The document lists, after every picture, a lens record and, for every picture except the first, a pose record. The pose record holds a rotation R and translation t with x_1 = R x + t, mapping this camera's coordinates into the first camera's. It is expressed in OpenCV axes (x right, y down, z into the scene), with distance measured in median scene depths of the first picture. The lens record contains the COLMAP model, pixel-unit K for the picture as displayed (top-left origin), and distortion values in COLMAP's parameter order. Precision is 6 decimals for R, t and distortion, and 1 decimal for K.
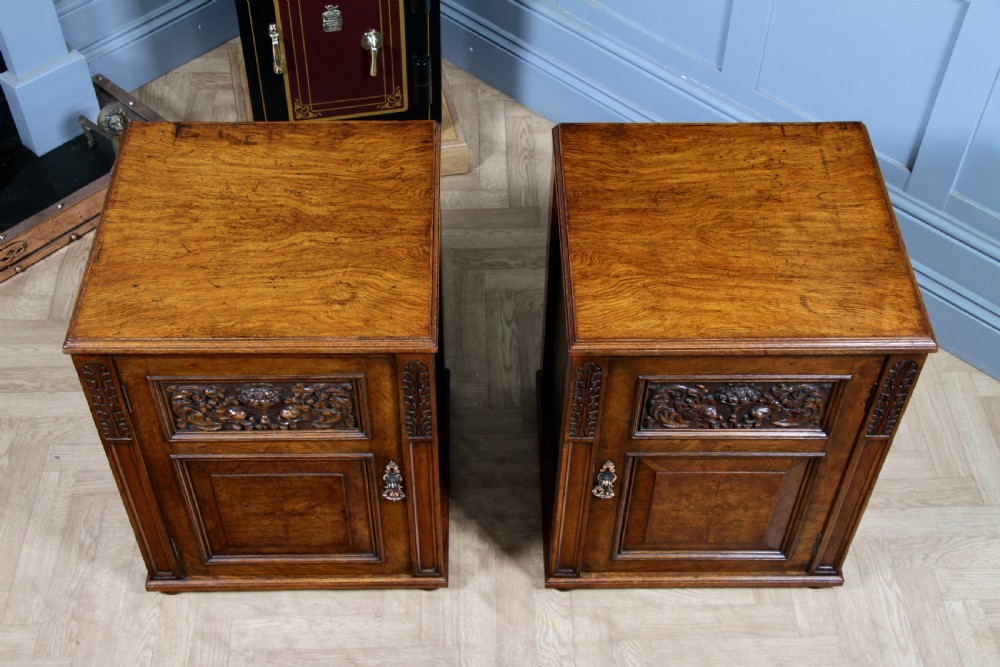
lens RADIAL K [[1282.7, 0, 500.0], [0, 1282.7, 333.5], [0, 0, 1]] dist [0.001784, 0.231497]
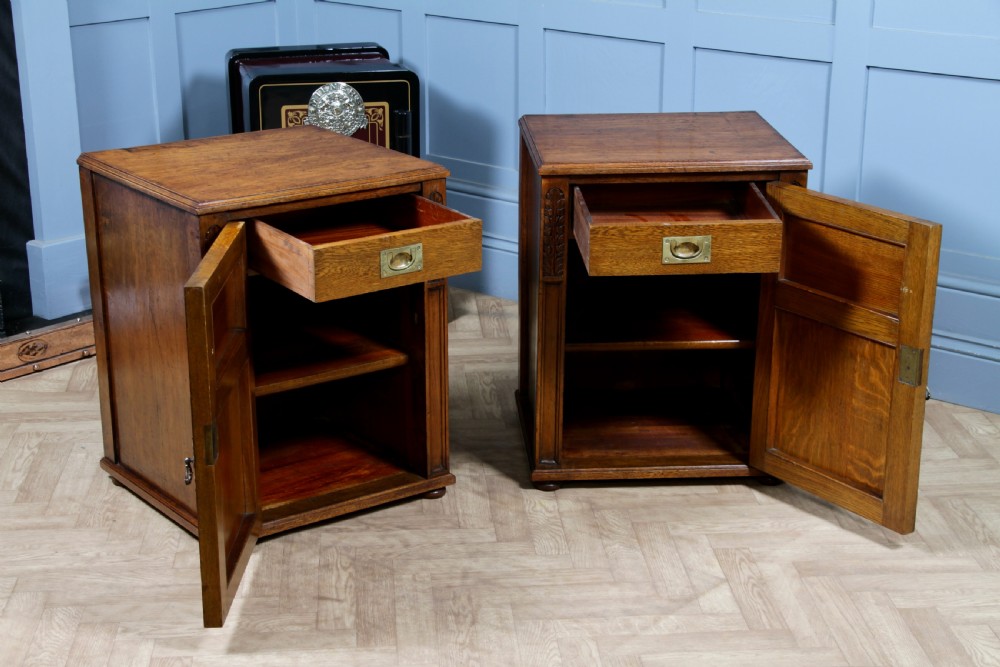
lens RADIAL K [[1757.5, 0, 500.9], [0, 1757.5, 344.2], [0, 0, 1]] dist [0.176358, 0.063842]
pose [[0.998862, -0.026593, 0.039582, -0.054474], [0.042745, 0.867263, -0.496011, 0.945661], [-0.021138, 0.497139, 0.867414, -0.440186]]
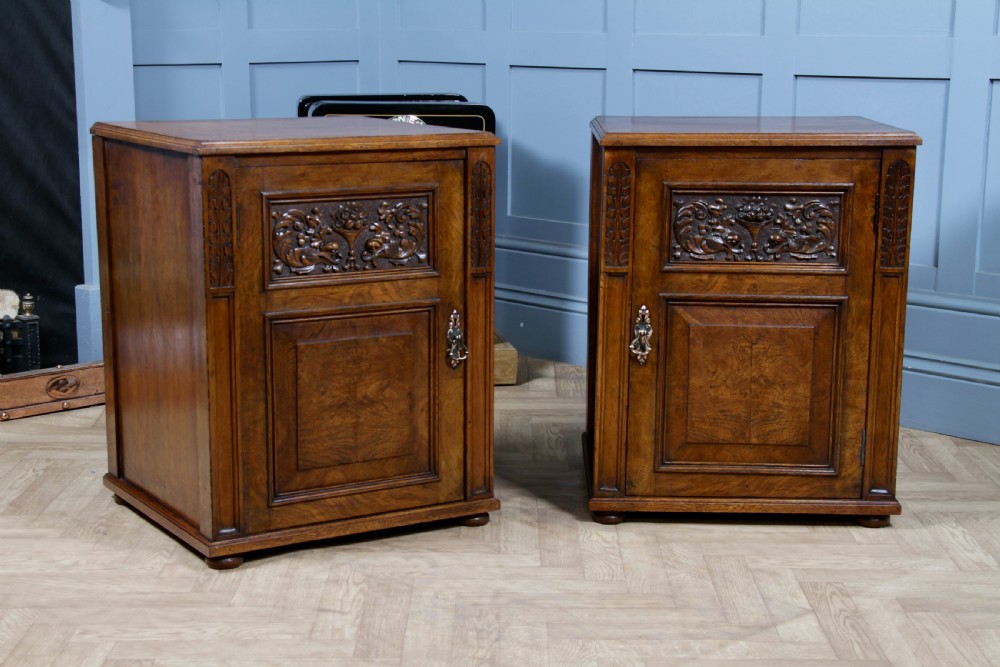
lens RADIAL K [[1701.7, 0, 500.0], [0, 1701.7, 333.5], [0, 0, 1]] dist [0.151992, 0.184009]
pose [[0.999269, 0.001092, -0.038206, 0.019186], [-0.024097, 0.793908, -0.607560, 0.962677], [0.029669, 0.608037, 0.793354, -0.113493]]
